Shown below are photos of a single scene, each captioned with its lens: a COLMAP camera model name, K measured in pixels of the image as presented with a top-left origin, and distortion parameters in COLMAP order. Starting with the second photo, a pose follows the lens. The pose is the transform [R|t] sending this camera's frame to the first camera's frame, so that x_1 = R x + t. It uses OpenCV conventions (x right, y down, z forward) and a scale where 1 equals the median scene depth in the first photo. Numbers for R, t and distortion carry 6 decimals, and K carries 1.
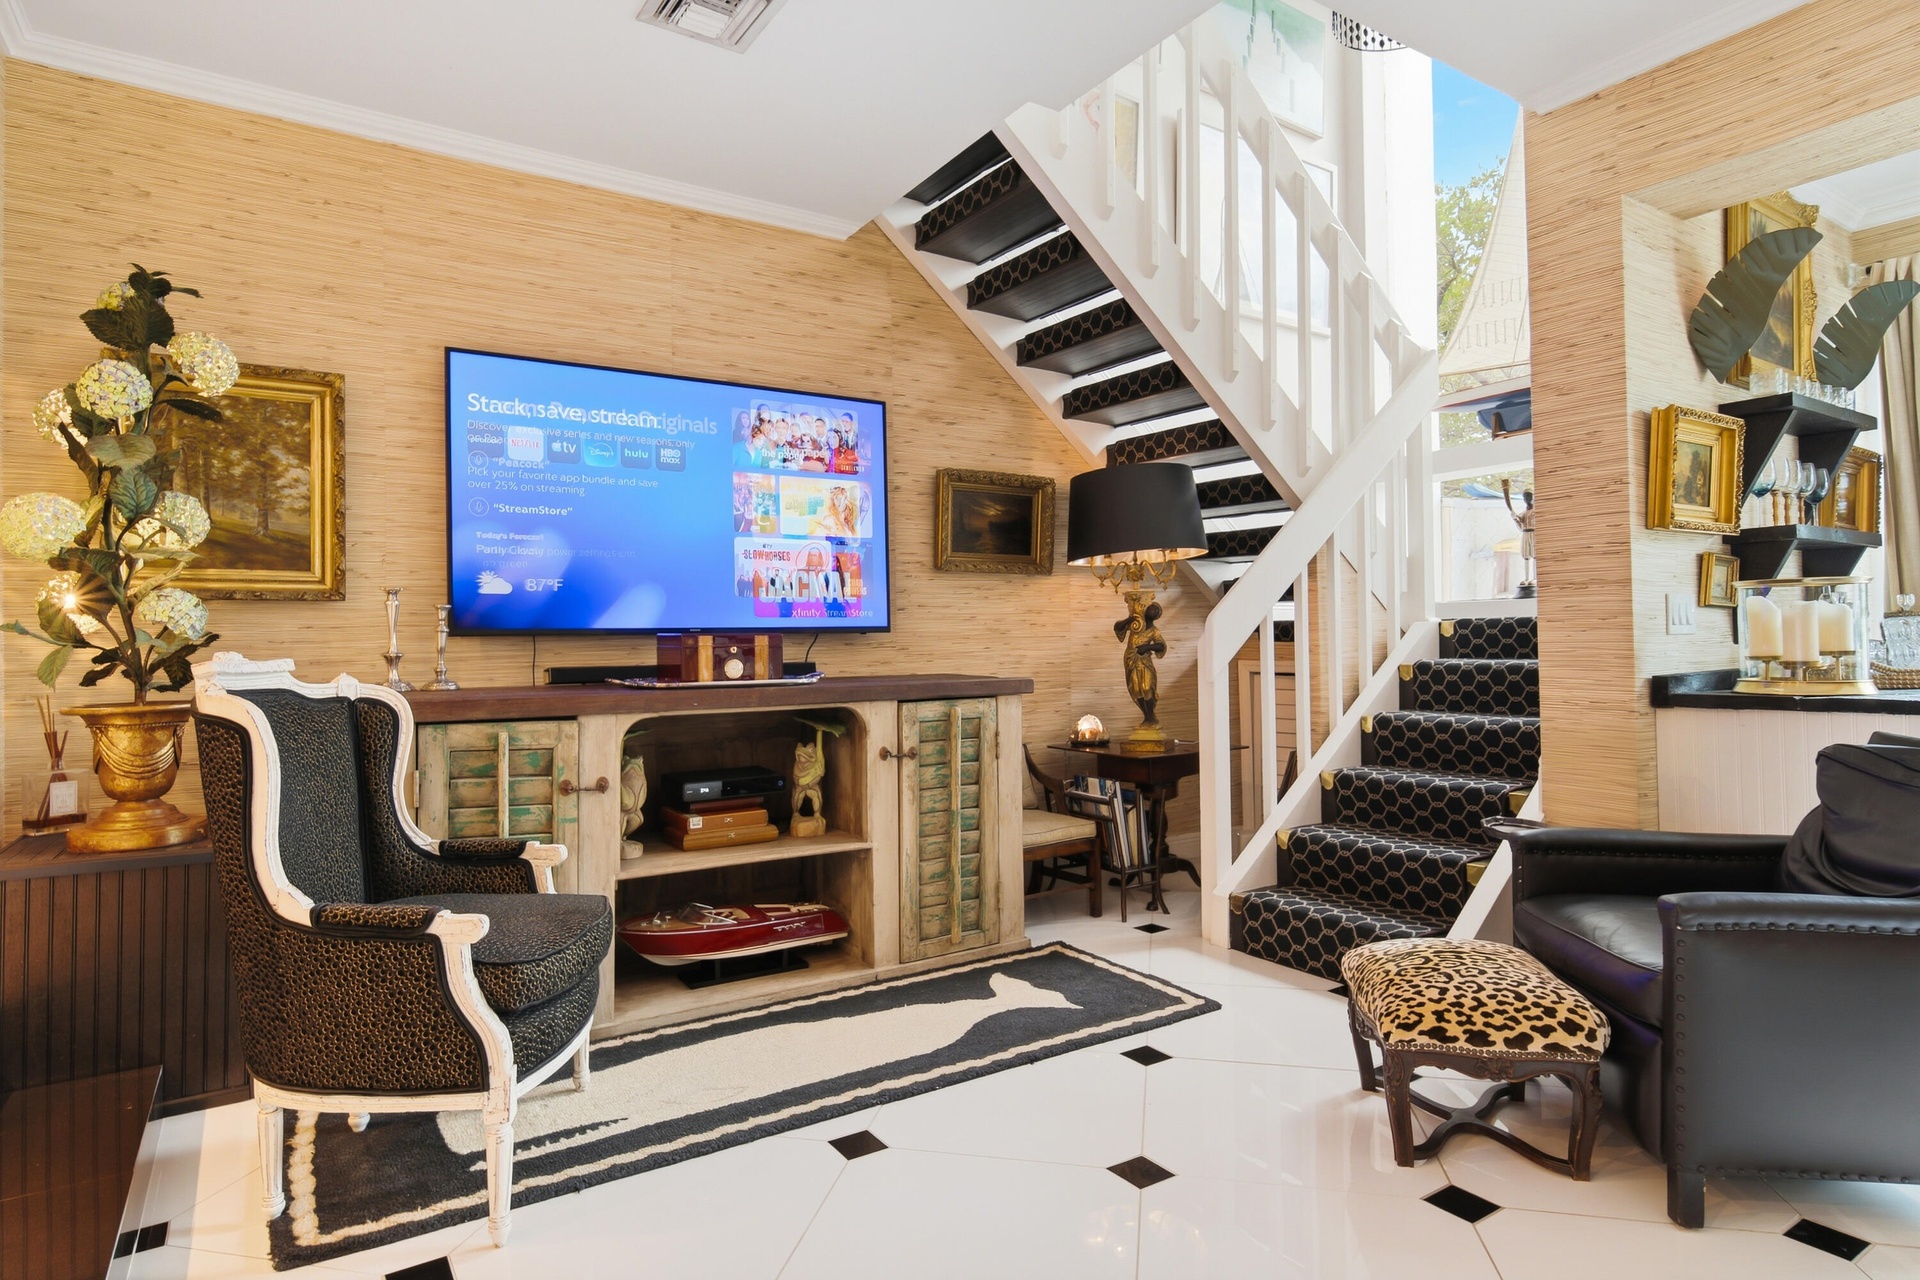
lens RADIAL K [[1035.2, 0, 934.7], [0, 1035.2, 619.5], [0, 0, 1]] dist [0.000310, 0.000426]
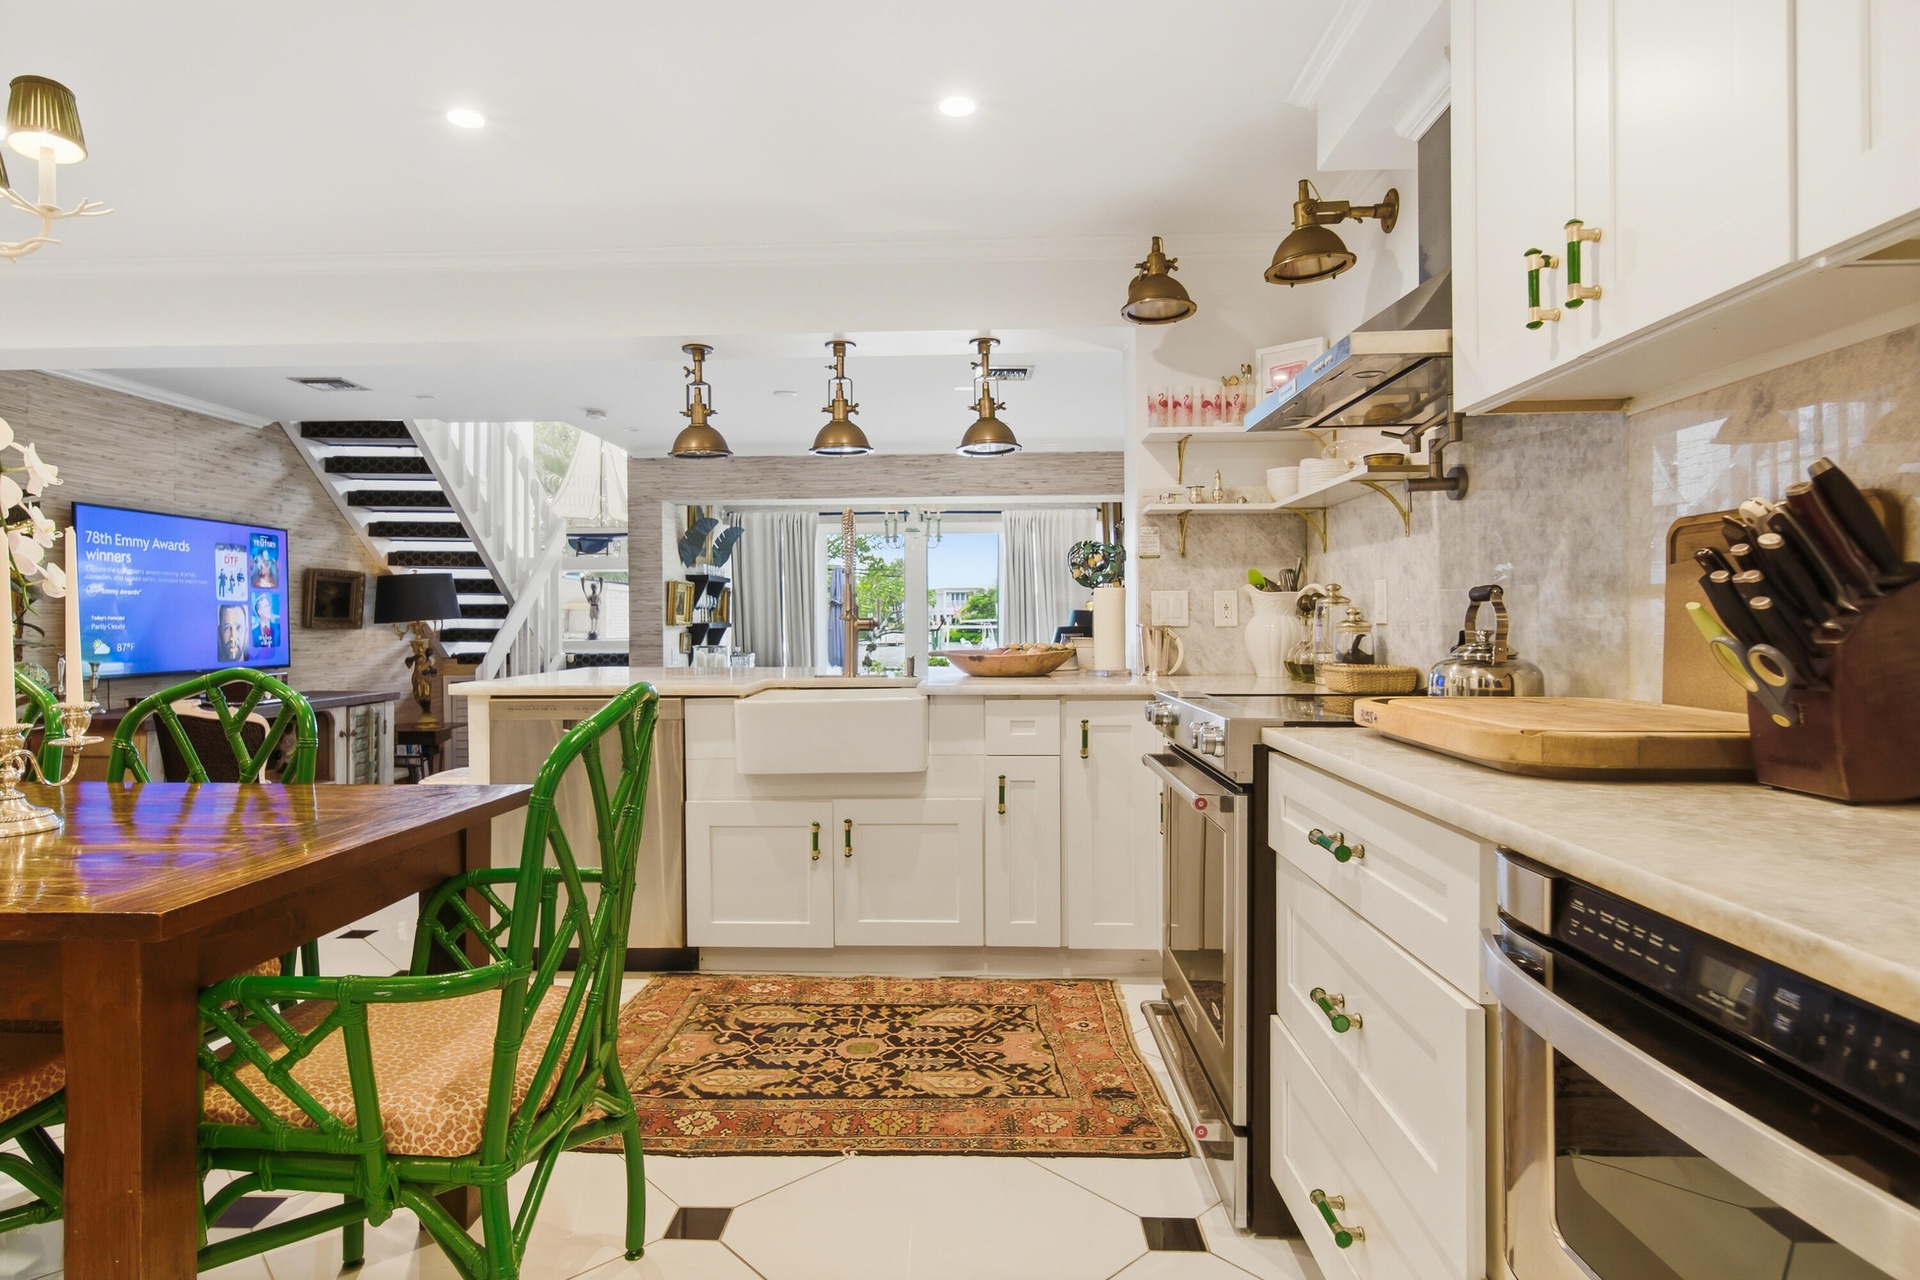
lens RADIAL K [[1053.5, 0, 947.8], [0, 1053.5, 626.1], [0, 0, 1]] dist [0.001561, 0.000380]
pose [[0.575226, 0.008240, 0.817953, -0.897572], [-0.018199, 0.999831, 0.002726, -0.085687], [-0.817792, -0.016454, 0.575278, -0.927396]]
